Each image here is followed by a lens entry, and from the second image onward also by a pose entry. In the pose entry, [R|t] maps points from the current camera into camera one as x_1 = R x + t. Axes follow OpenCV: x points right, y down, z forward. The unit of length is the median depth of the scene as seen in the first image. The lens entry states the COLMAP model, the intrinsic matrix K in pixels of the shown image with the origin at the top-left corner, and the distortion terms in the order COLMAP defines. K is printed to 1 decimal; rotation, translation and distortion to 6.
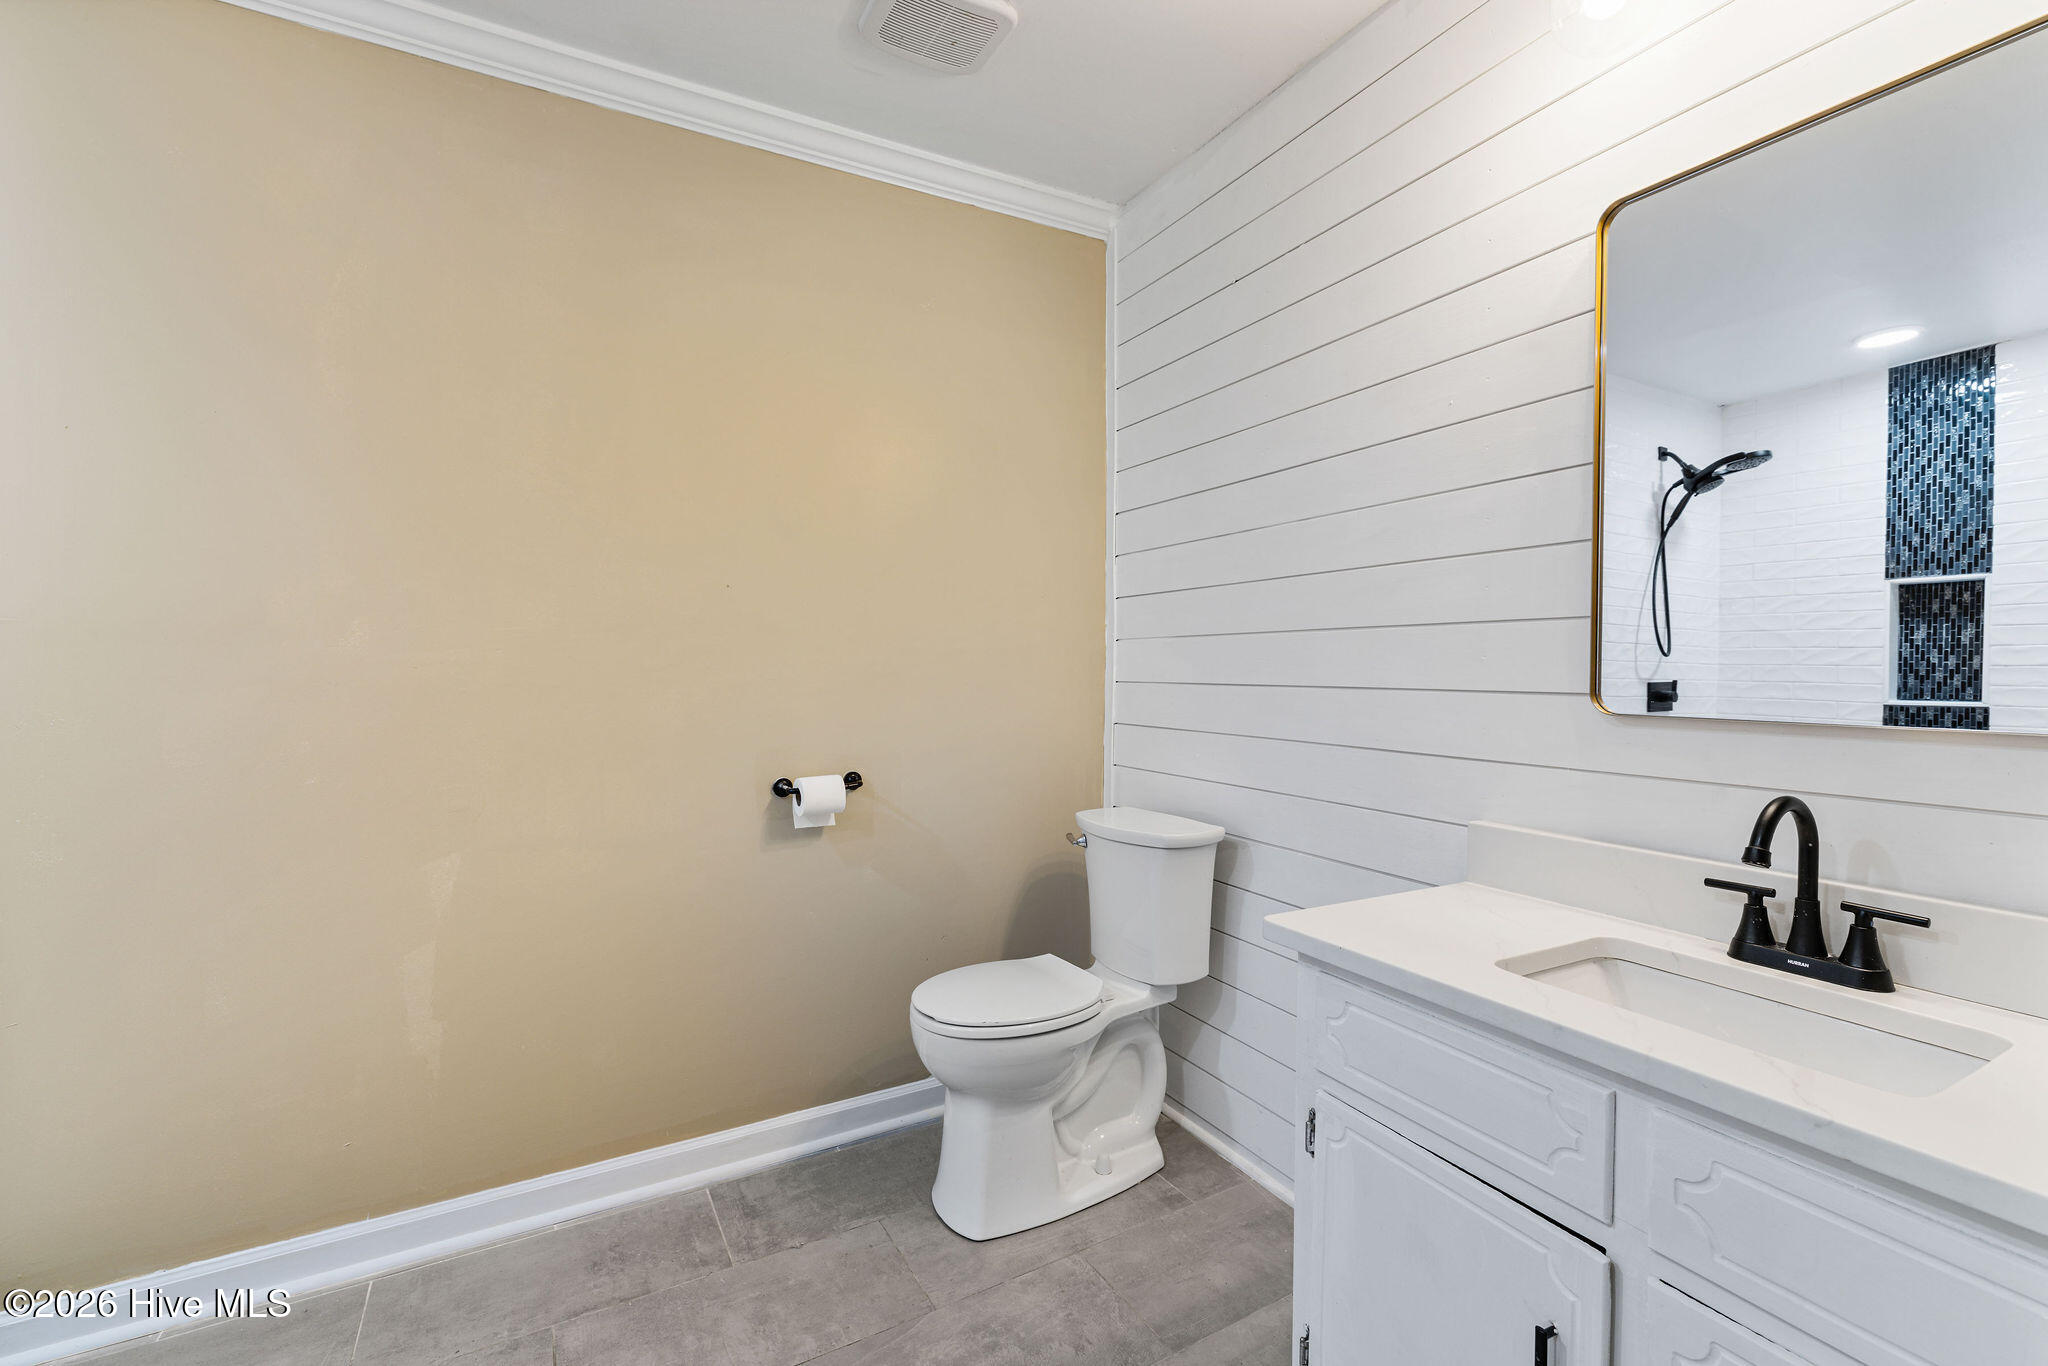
lens RADIAL K [[878.8, 0, 1024.2], [0, 878.8, 672.9], [0, 0, 1]] dist [0.001070, 0.000871]
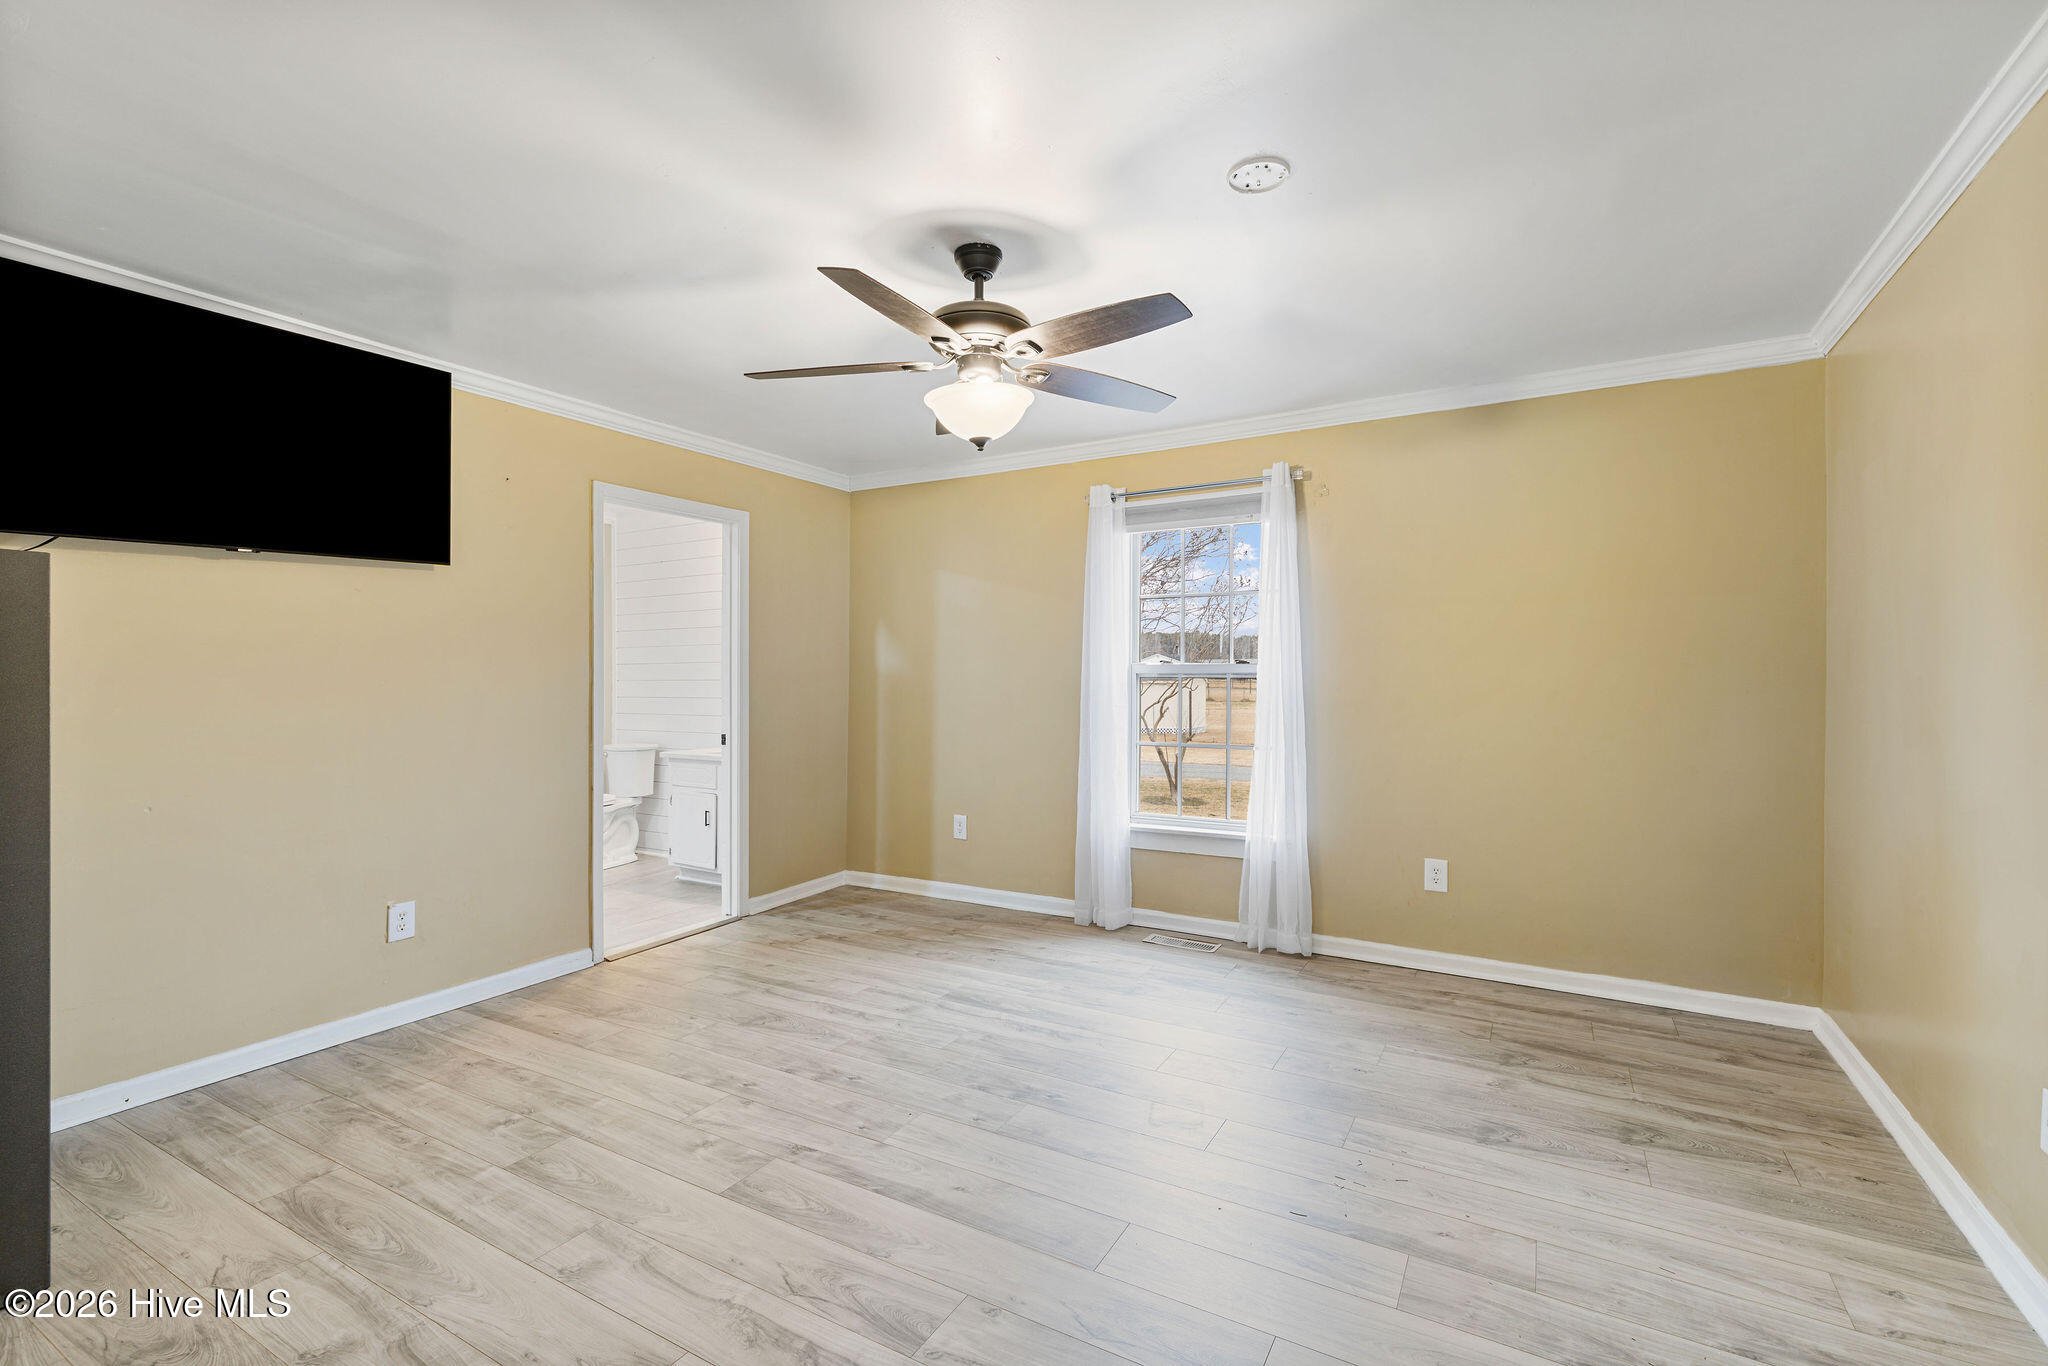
lens RADIAL K [[877.3, 0, 1050.9], [0, 877.3, 653.1], [0, 0, 1]] dist [-0.000165, -0.000001]
pose [[0.846592, 0.005848, 0.532210, -0.048588], [0.010903, 0.999539, -0.028327, -0.007612], [-0.532131, 0.029784, 0.846138, -0.462612]]
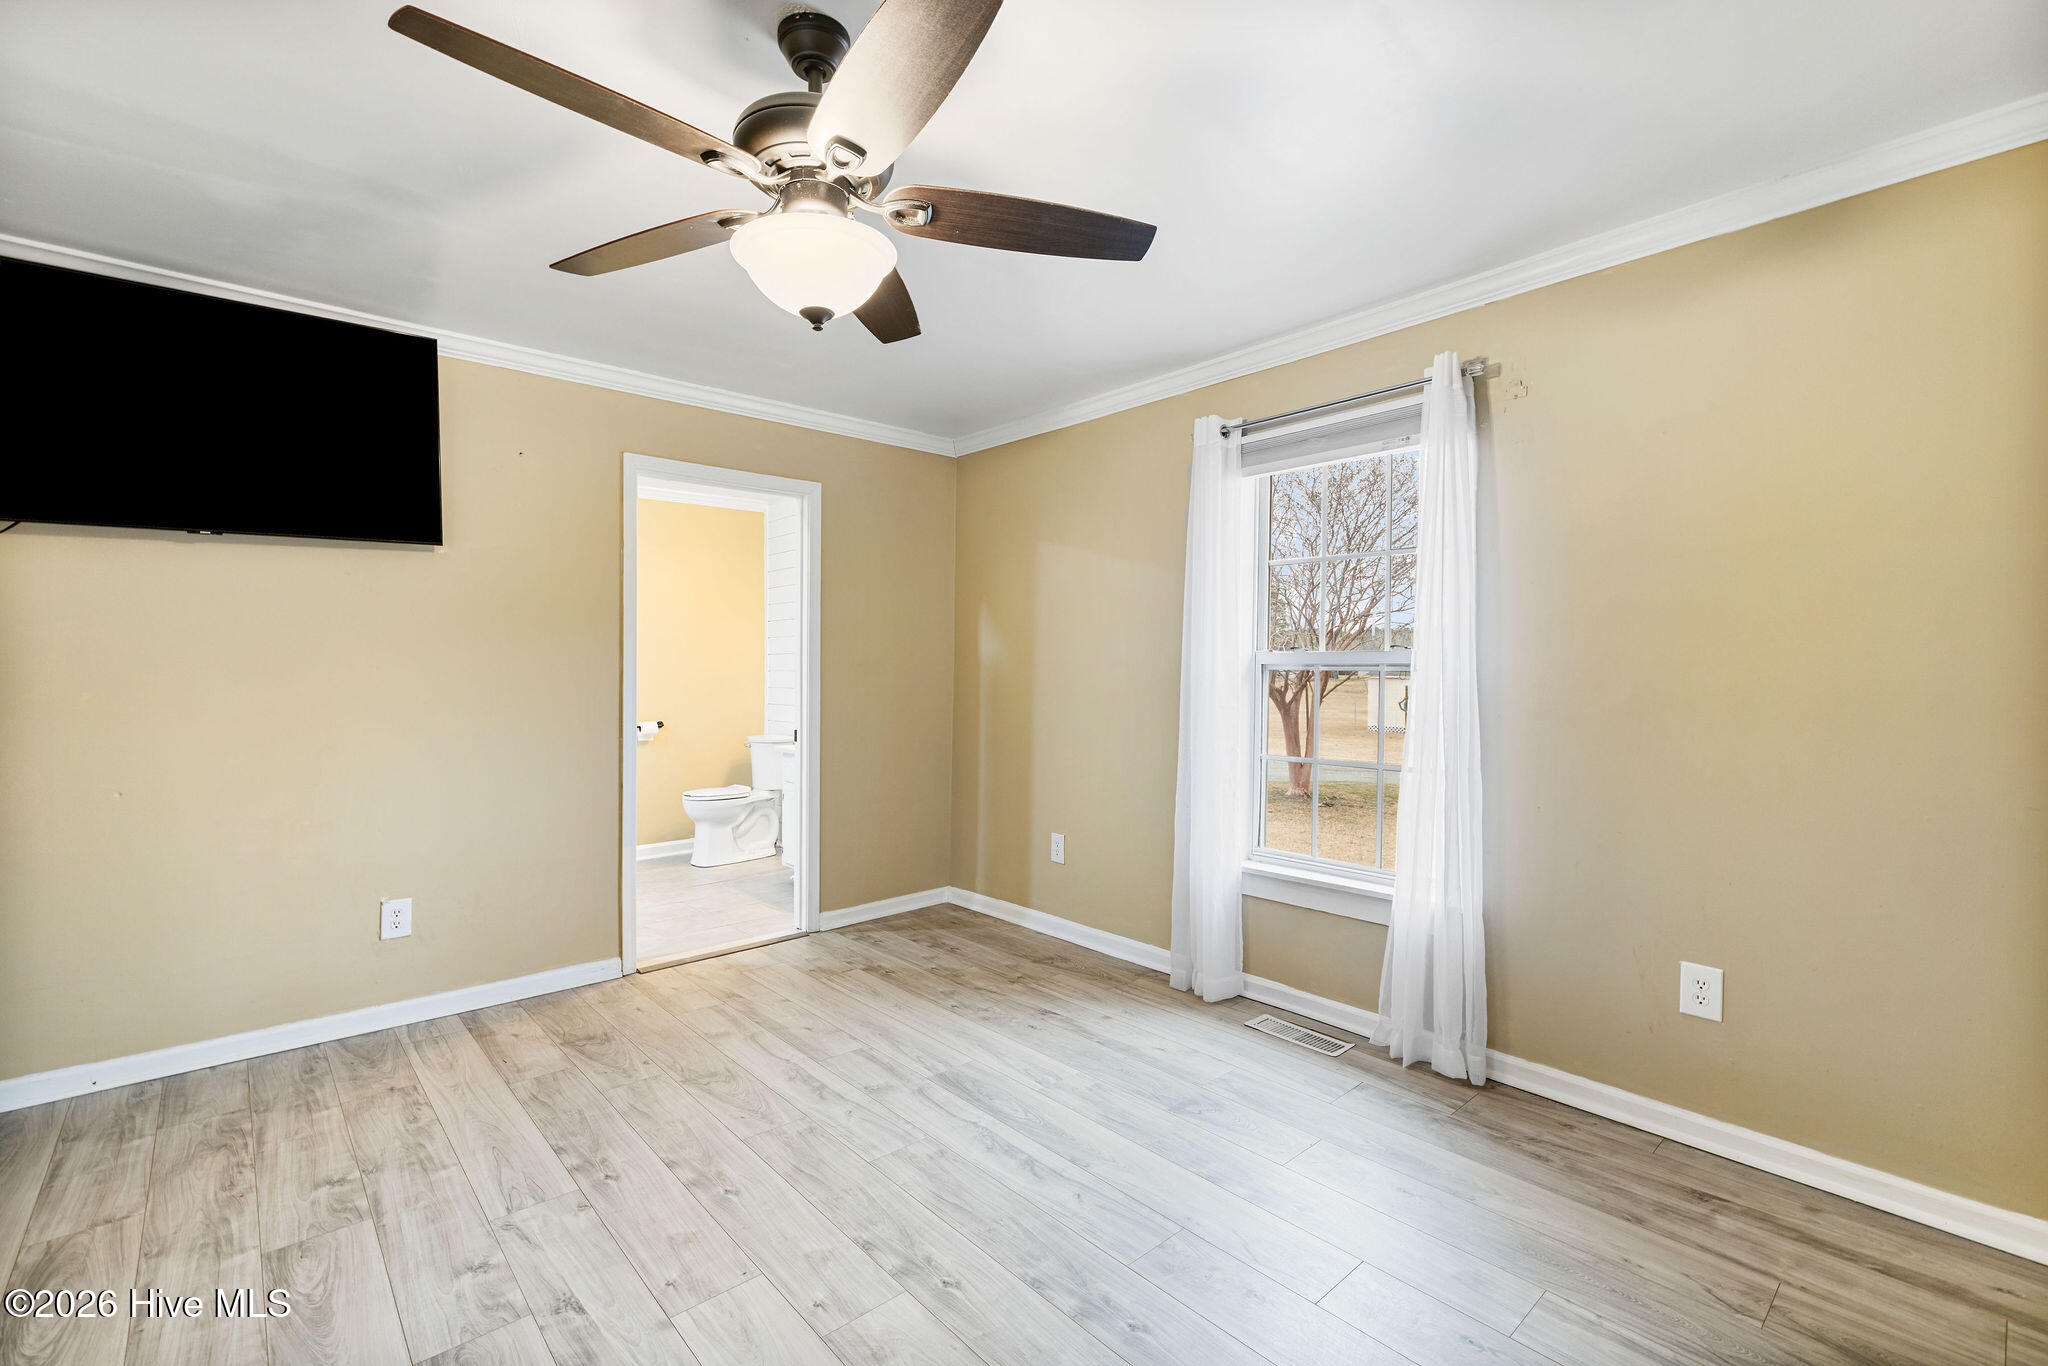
lens RADIAL K [[892.5, 0, 1025.4], [0, 892.5, 662.8], [0, 0, 1]] dist [-0.001127, 0.000709]
pose [[0.972600, -0.001387, 0.232481, 0.056923], [0.004562, 0.999904, -0.013120, -0.005956], [-0.232441, 0.013821, 0.972512, -0.421096]]
